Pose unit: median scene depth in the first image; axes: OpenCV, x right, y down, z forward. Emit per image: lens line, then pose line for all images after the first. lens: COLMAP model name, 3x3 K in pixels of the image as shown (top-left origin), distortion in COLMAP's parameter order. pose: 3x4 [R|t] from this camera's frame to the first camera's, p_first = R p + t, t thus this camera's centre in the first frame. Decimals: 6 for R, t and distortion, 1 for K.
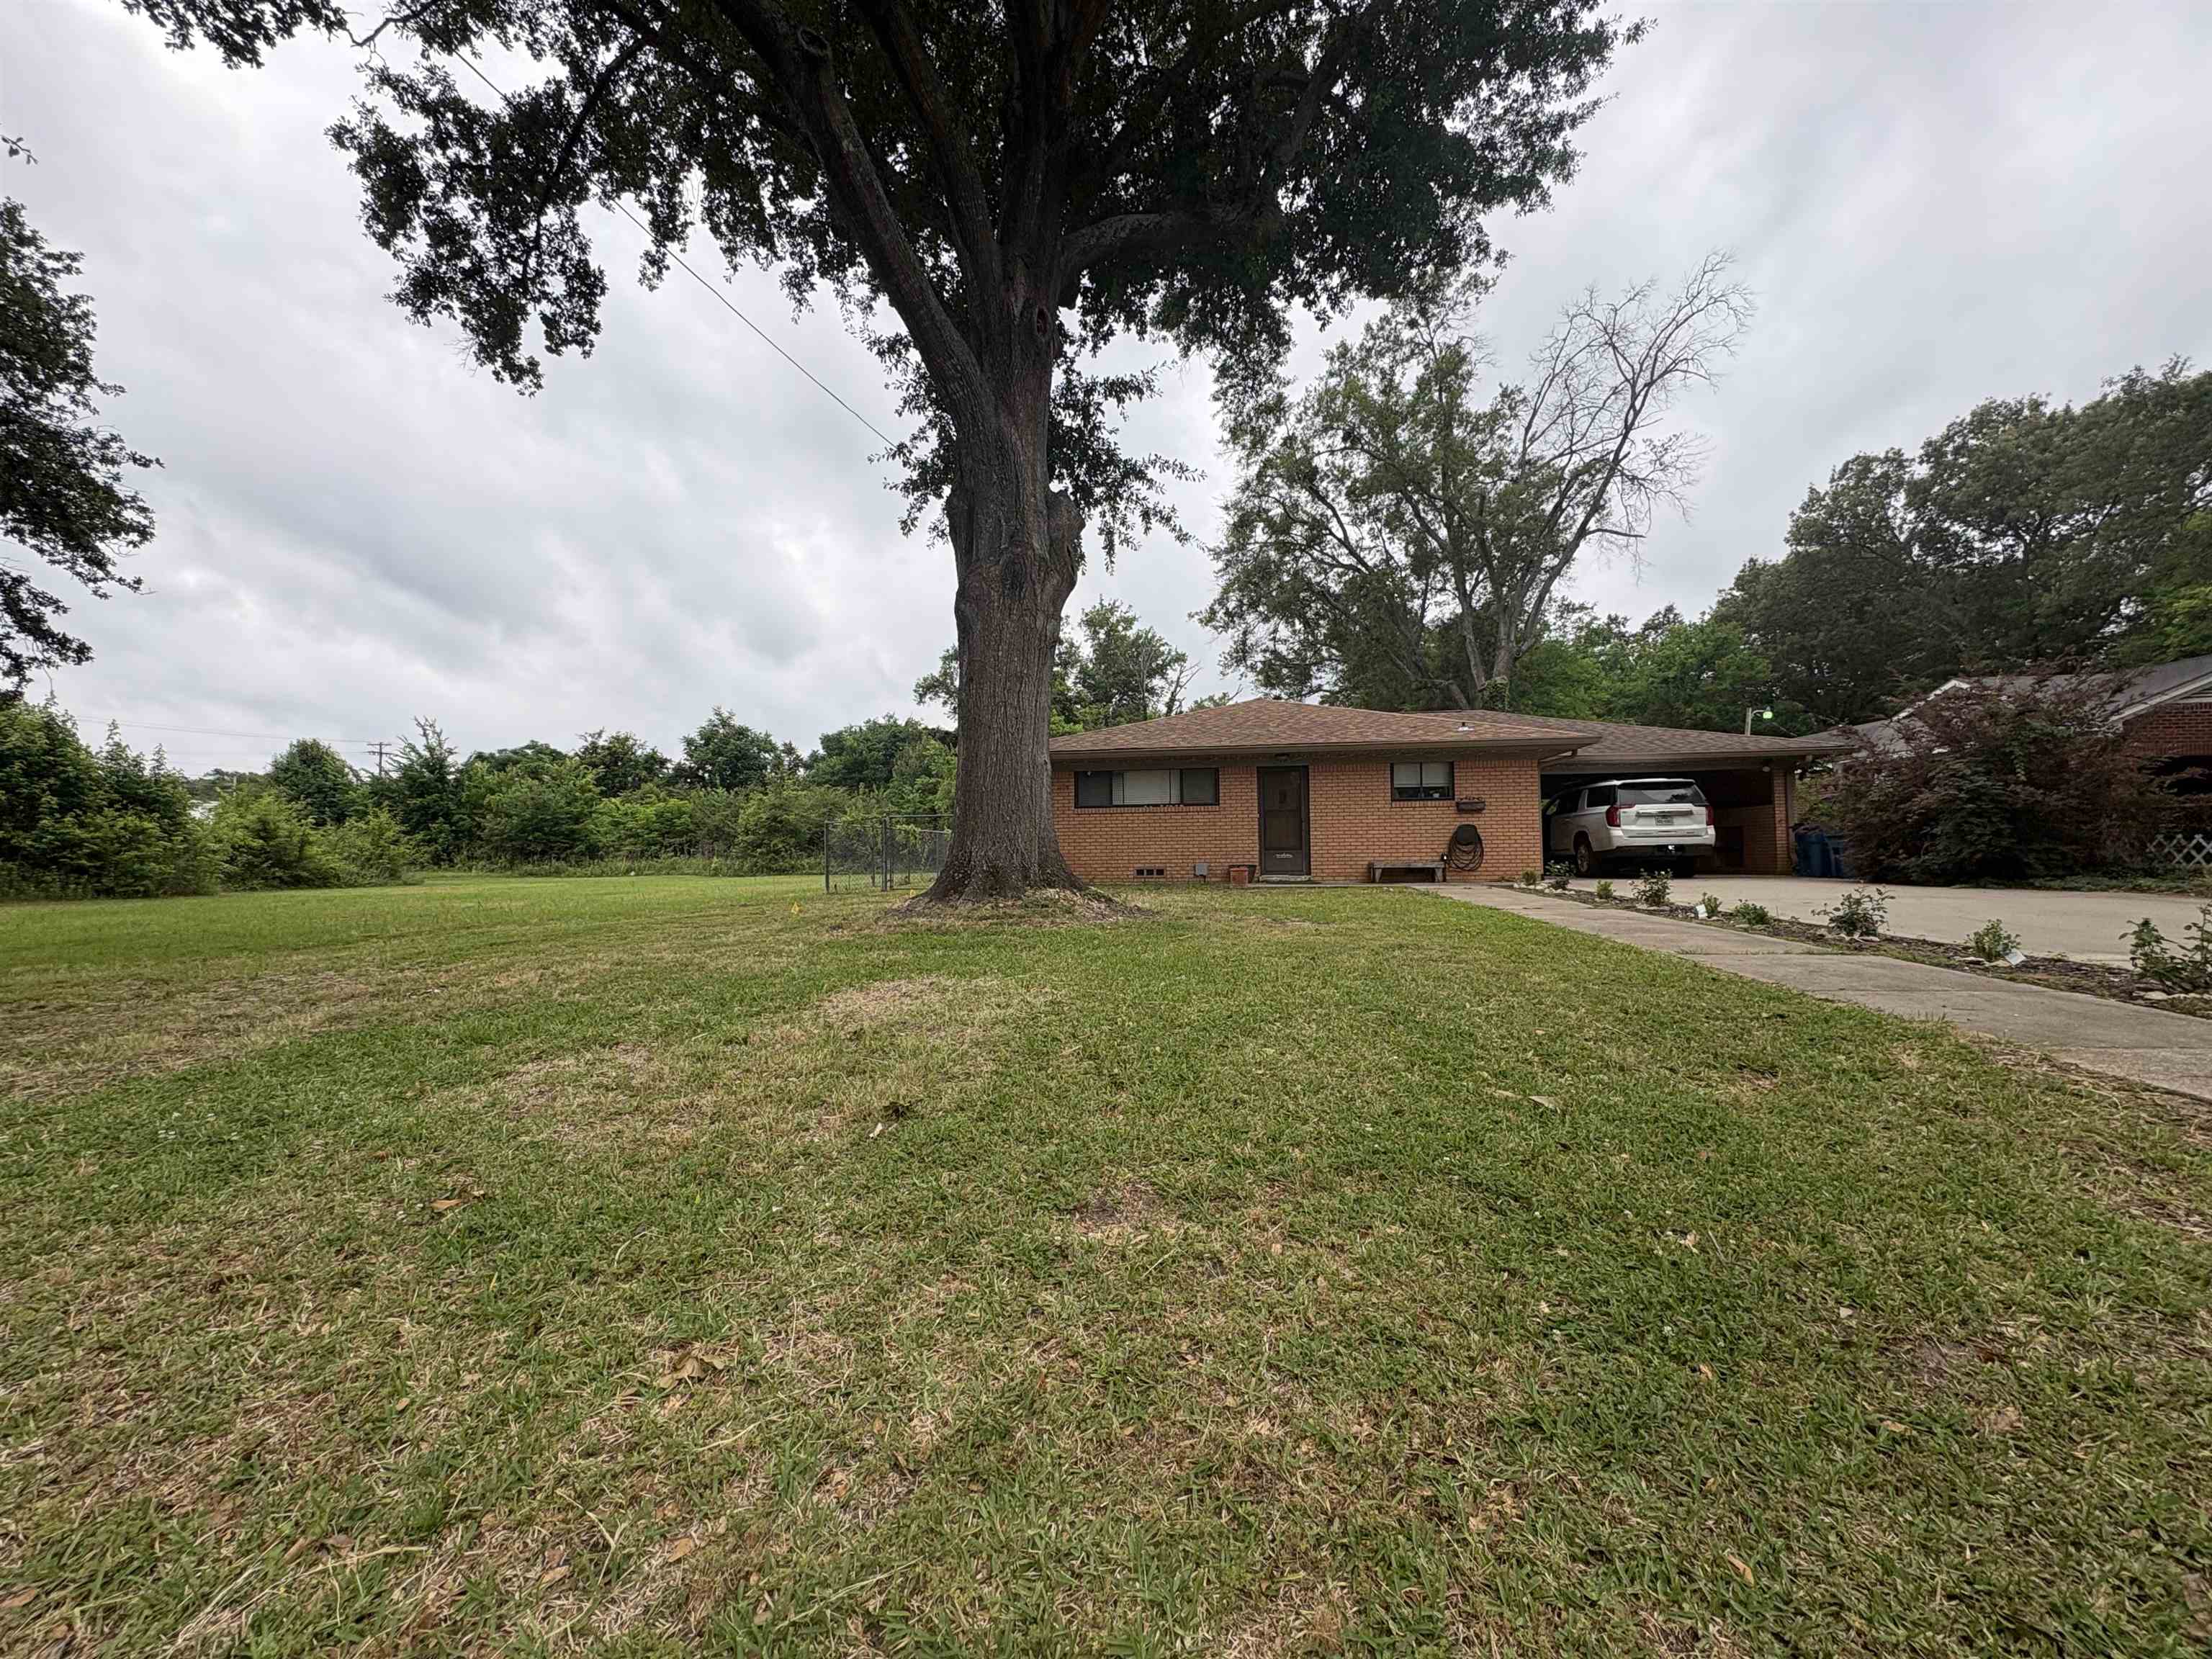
lens RADIAL K [[866.9, 0, 1106.0], [0, 866.9, 829.5], [0, 0, 1]] dist [-0.000390, 0.000624]
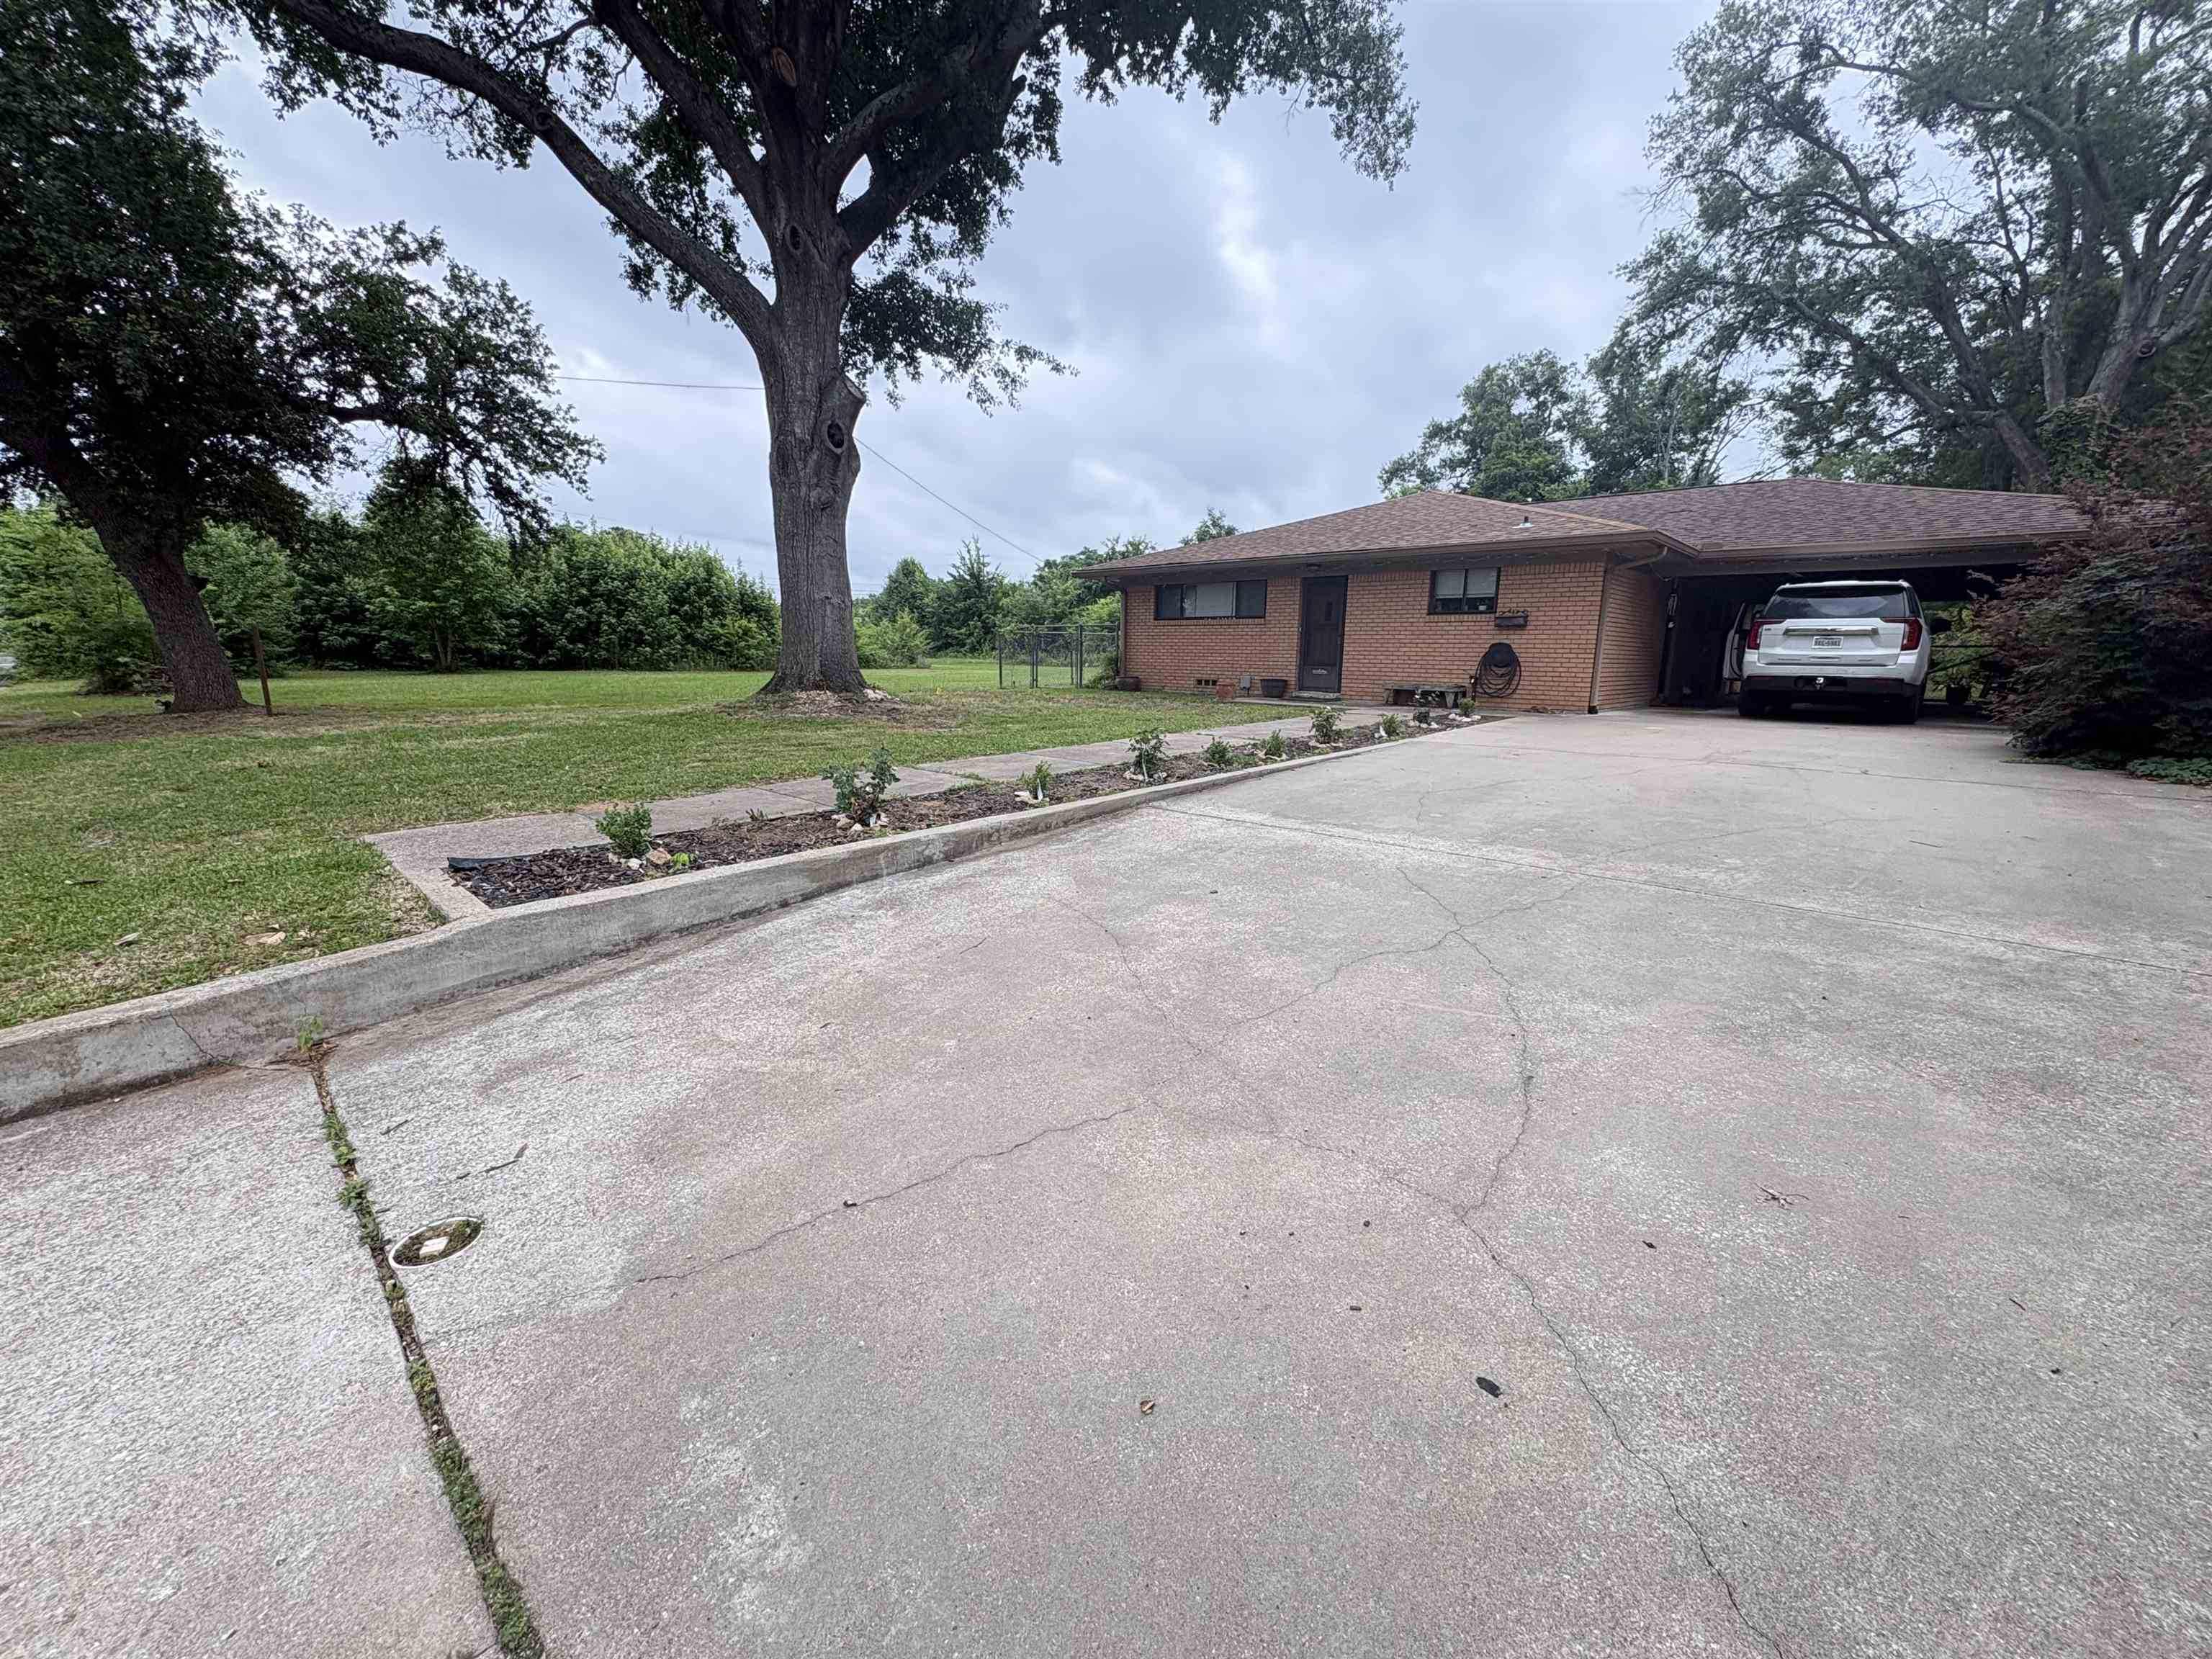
lens RADIAL K [[866.9, 0, 1106.0], [0, 866.9, 829.5], [0, 0, 1]] dist [-0.000390, 0.000624]
pose [[0.814120, 0.140416, -0.563464, 0.578290], [-0.007203, 0.972692, 0.231989, -0.021149], [0.580652, -0.184808, 0.792899, 0.052631]]
